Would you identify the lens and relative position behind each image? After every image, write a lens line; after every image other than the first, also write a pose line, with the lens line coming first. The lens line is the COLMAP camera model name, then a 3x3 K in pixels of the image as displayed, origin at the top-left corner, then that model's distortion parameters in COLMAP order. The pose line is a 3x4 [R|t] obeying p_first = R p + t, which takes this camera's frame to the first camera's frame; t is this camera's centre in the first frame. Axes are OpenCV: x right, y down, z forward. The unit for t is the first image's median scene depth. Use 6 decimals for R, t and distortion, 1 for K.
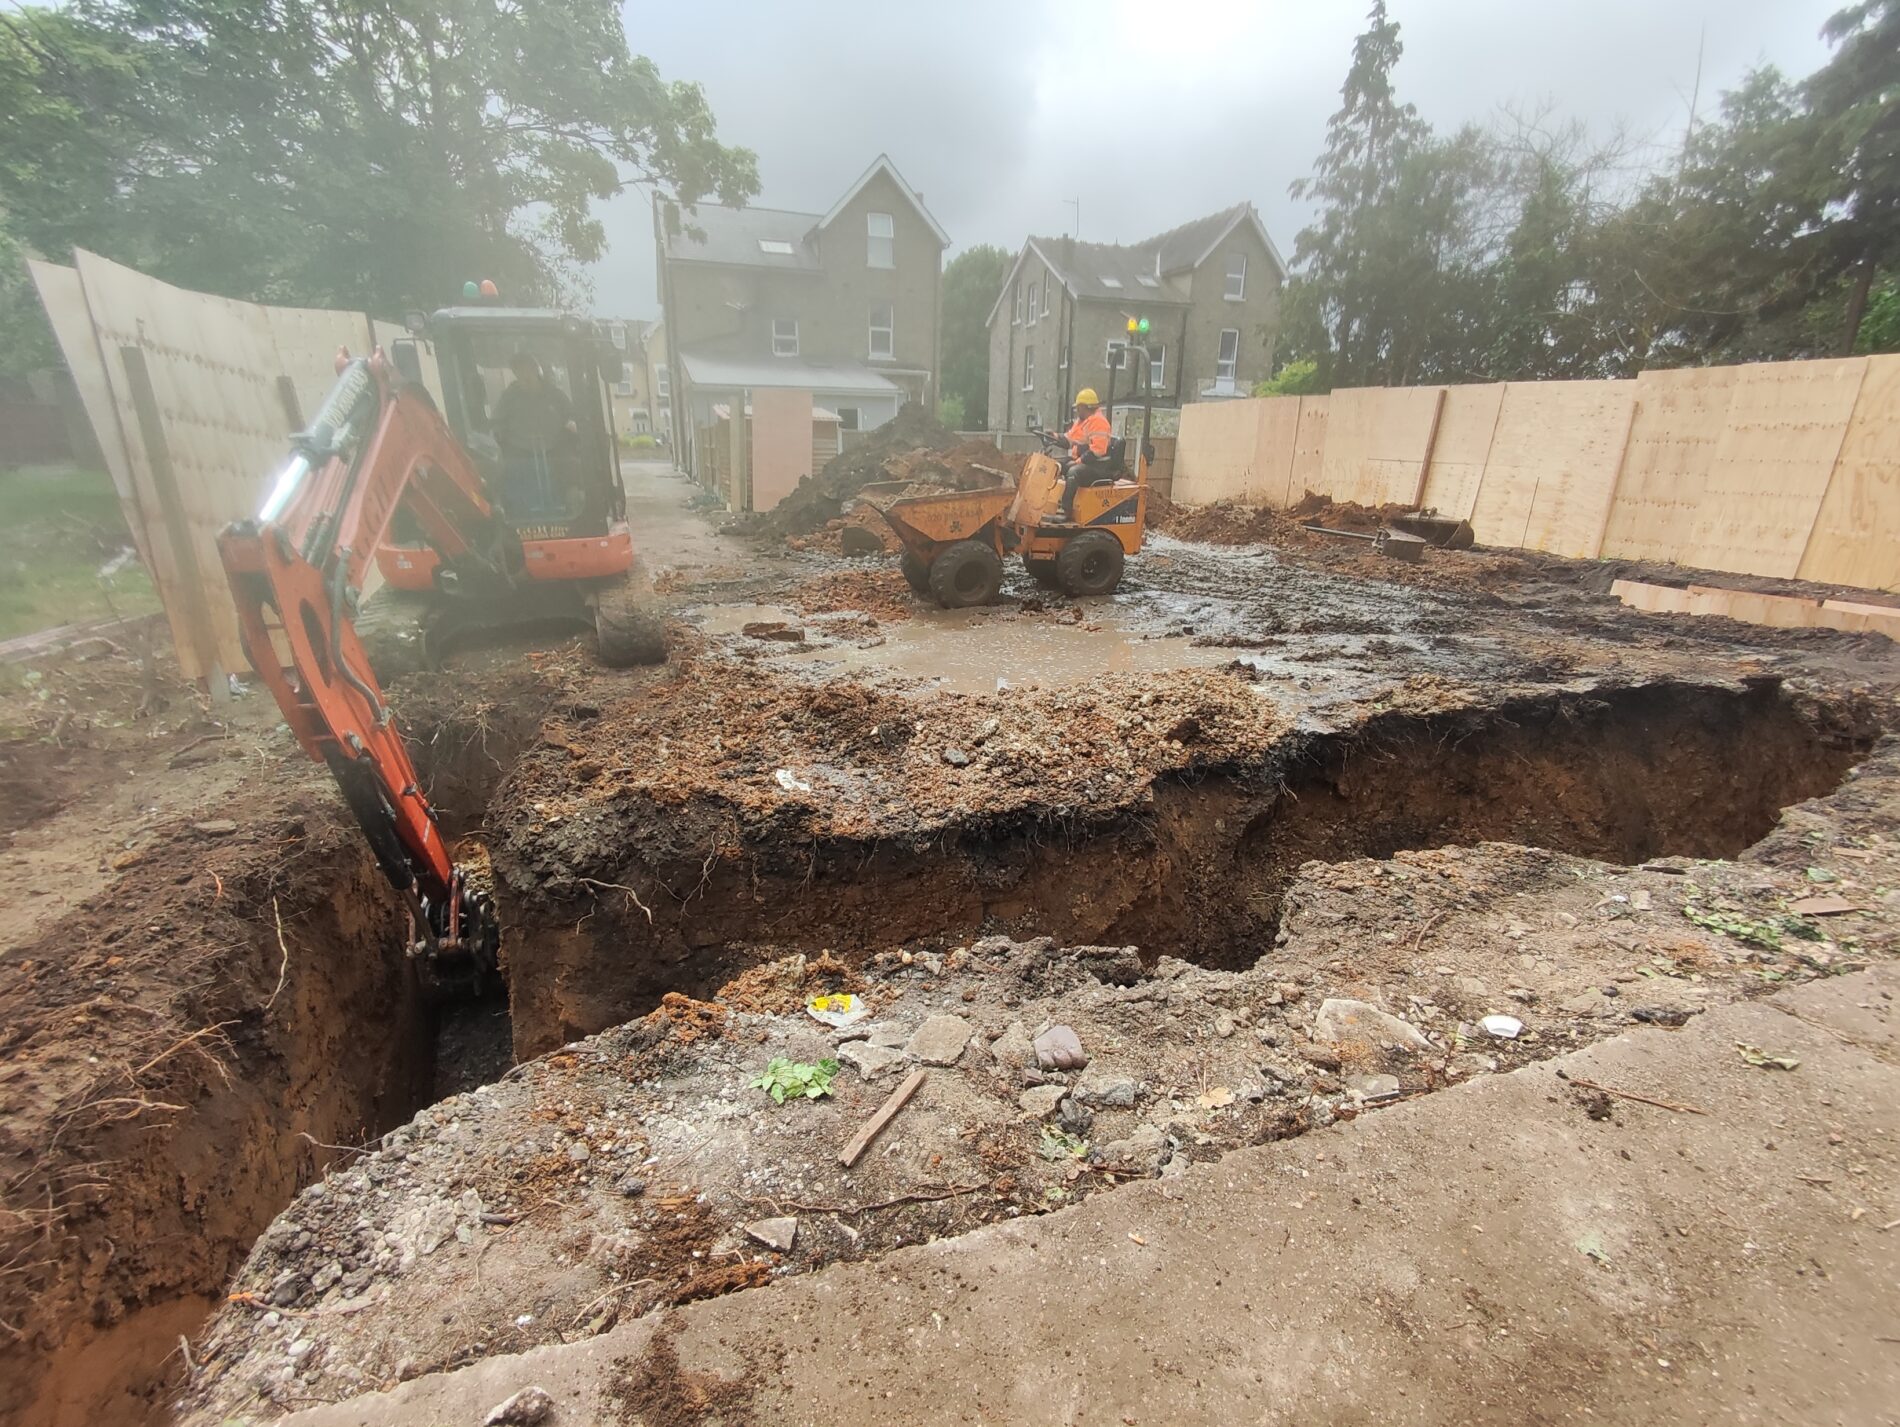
lens RADIAL K [[866.6, 0, 946.5], [0, 866.6, 716.4], [0, 0, 1]] dist [-0.000555, -0.000793]
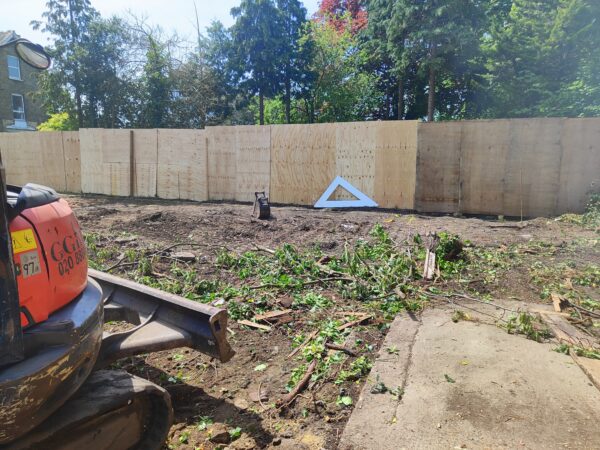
lens RADIAL K [[408.6, 0, 300.0], [0, 408.6, 225.0], [0, 0, 1]] dist [0.010333, 0.000596]
pose [[0.647261, -0.136274, 0.749988, 0.110516], [0.232352, 0.972339, -0.023851, -0.060218], [-0.725993, 0.189699, 0.661021, 0.150500]]
